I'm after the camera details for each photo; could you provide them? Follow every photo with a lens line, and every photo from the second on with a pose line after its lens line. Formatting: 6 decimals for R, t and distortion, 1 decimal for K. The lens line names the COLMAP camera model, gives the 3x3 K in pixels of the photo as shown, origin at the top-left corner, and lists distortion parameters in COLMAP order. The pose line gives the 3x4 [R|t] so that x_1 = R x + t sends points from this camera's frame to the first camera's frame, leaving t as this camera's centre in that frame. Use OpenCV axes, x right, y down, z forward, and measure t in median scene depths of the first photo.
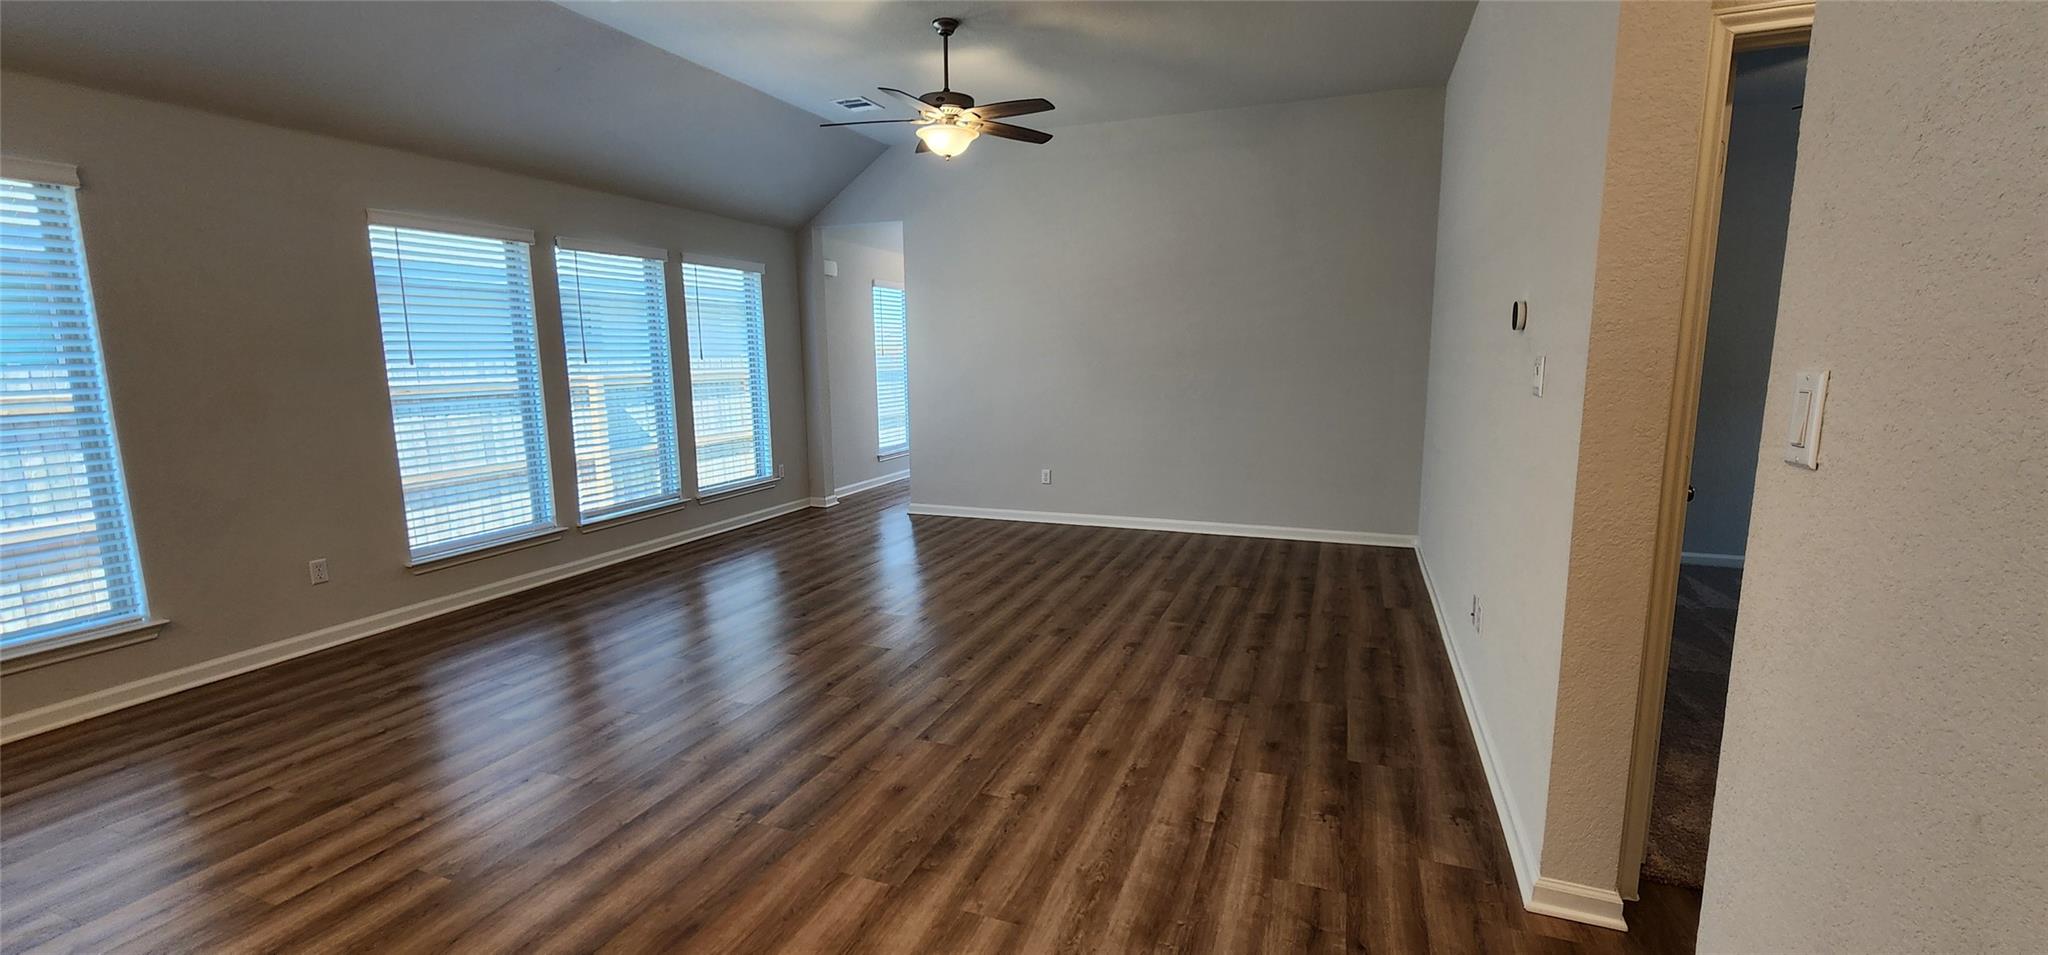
lens RADIAL K [[842.0, 0, 1023.0], [0, 842.0, 485.3], [0, 0, 1]] dist [-0.003498, -0.000200]
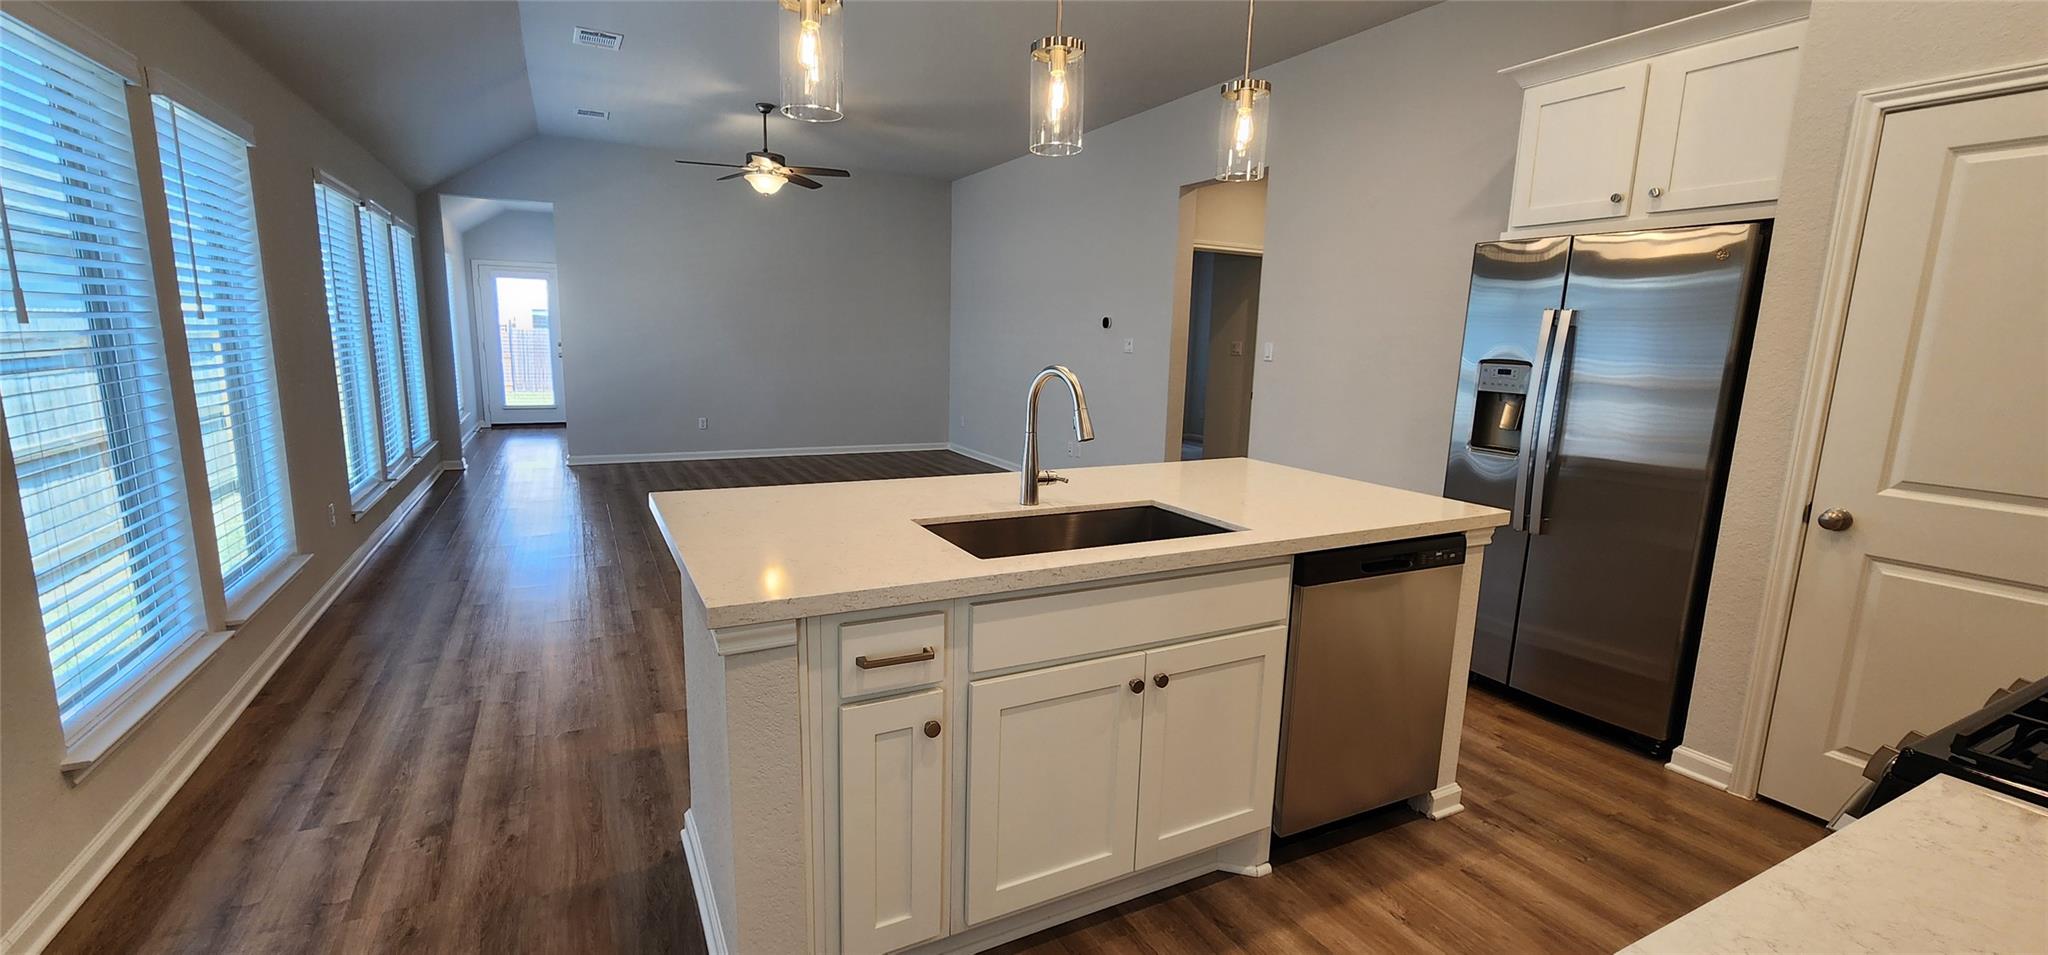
lens RADIAL K [[842.0, 0, 1022.0], [0, 842.0, 483.0], [0, 0, 1]] dist [-0.003498, -0.000200]
pose [[0.657472, -0.104209, 0.746238, -1.144672], [0.085495, 0.994311, 0.063526, 0.074673], [-0.748613, 0.022033, 0.662641, -0.371806]]
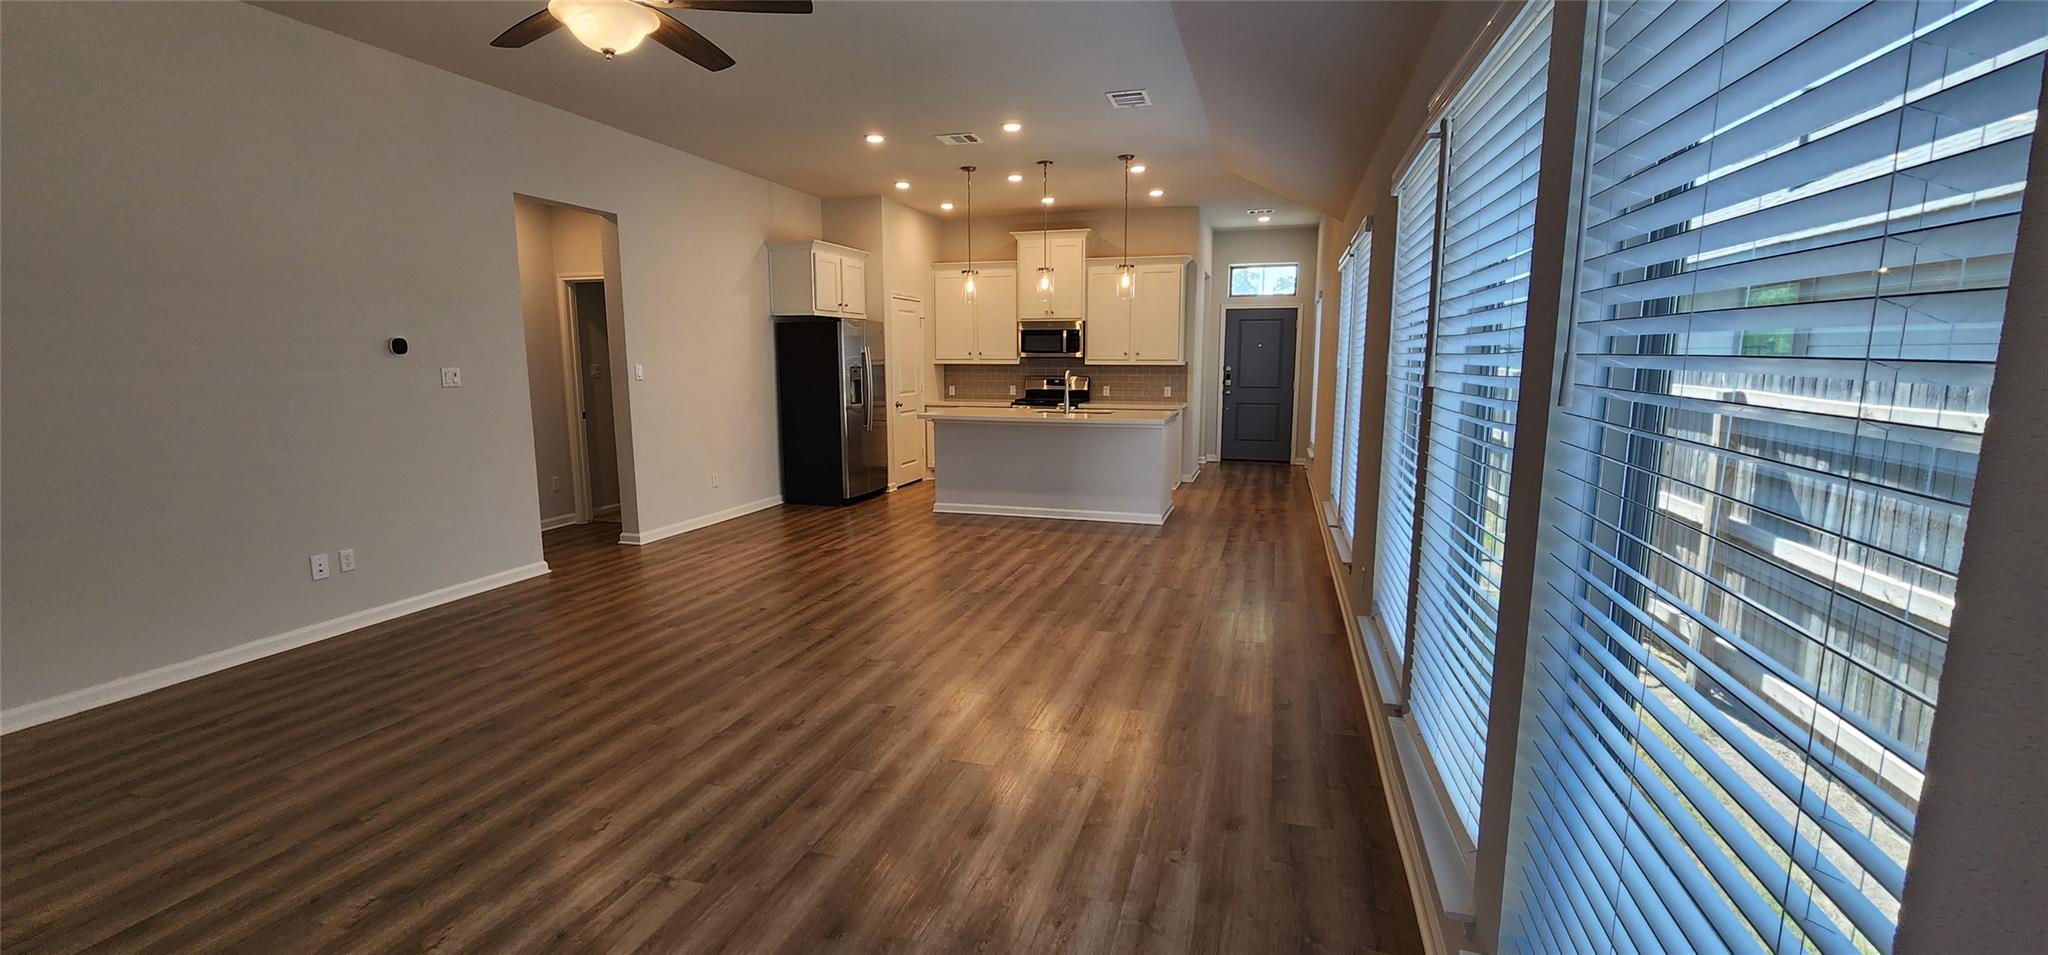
lens RADIAL K [[842.0, 0, 1012.3], [0, 842.0, 478.6], [0, 0, 1]] dist [-0.003498, -0.000200]
pose [[-0.997954, 0.020950, -0.060410, -0.411759], [0.001983, 0.954484, 0.298255, -0.332887], [0.063909, 0.297525, -0.952572, 2.058834]]
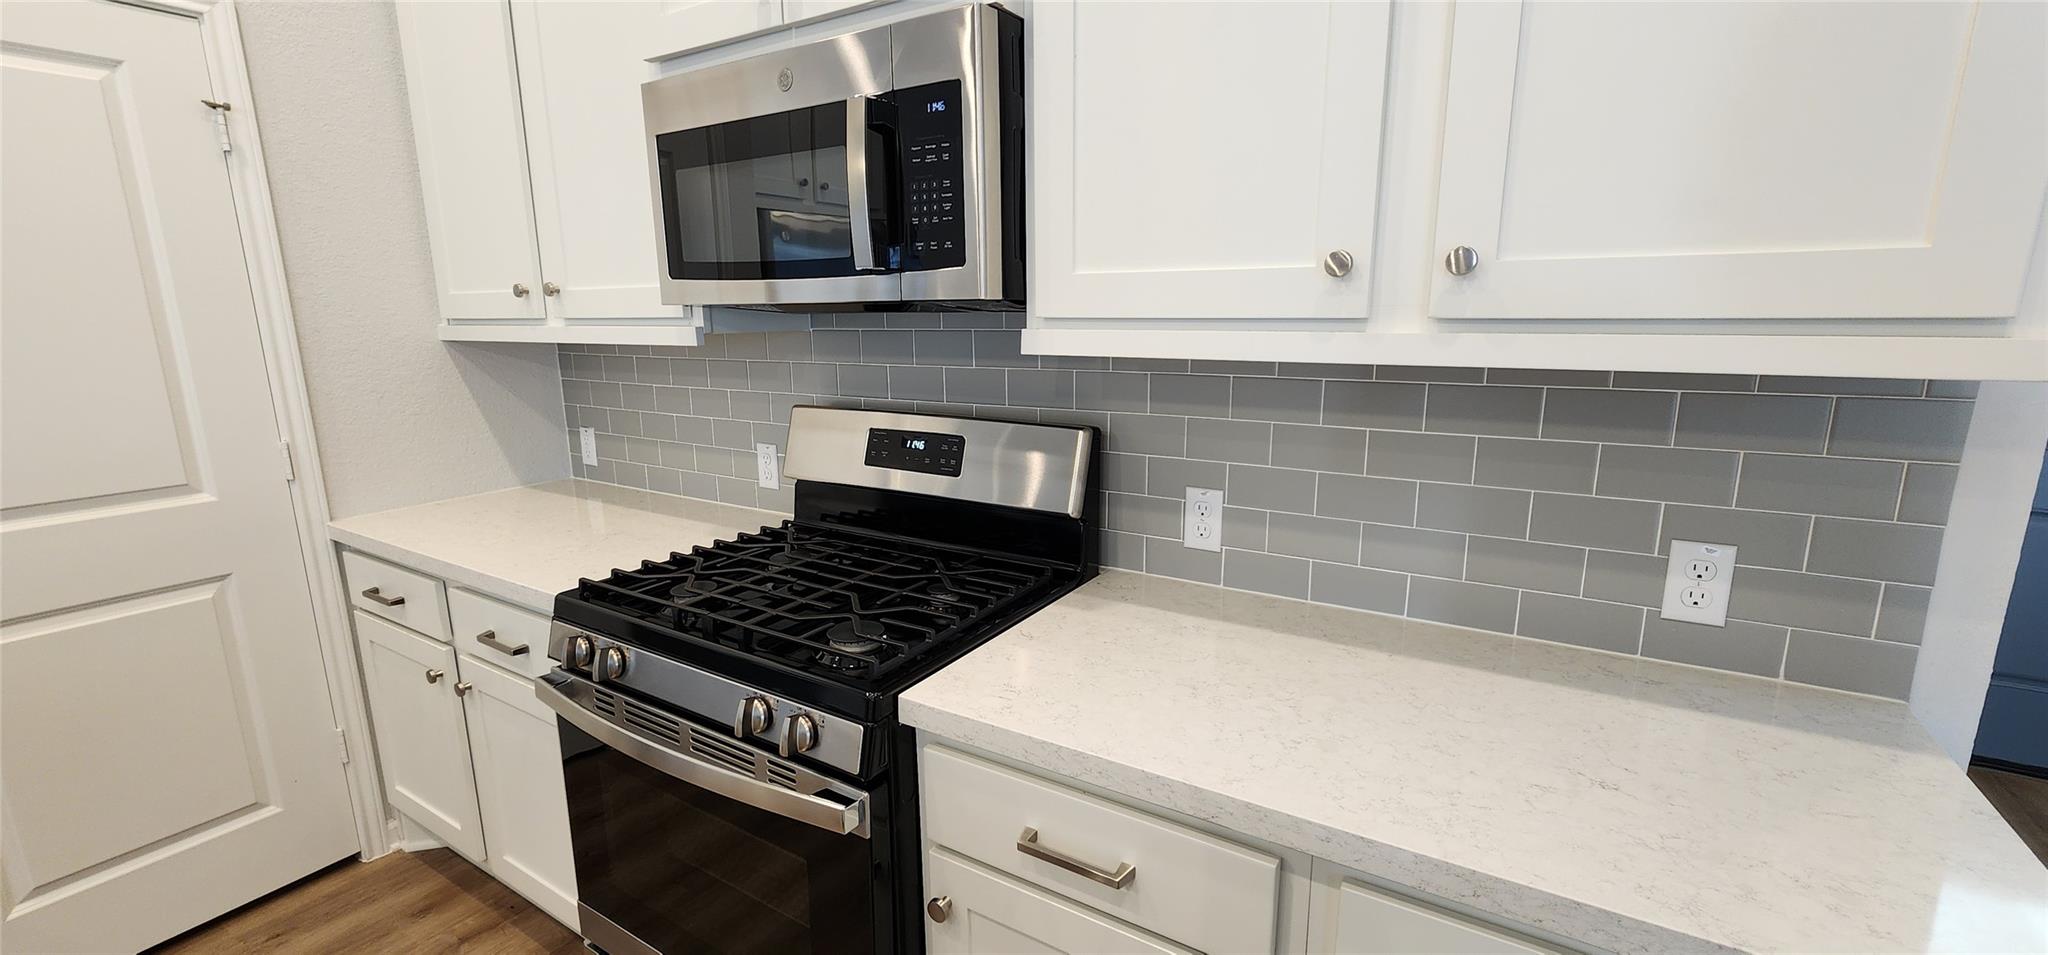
lens RADIAL K [[842.0, 0, 1018.6], [0, 842.0, 482.3], [0, 0, 1]] dist [-0.003498, -0.000200]
pose [[-0.979831, -0.017010, 0.199102, -0.872287], [0.053580, 0.937523, 0.343774, 0.035871], [-0.192511, 0.347508, -0.917703, -0.171915]]
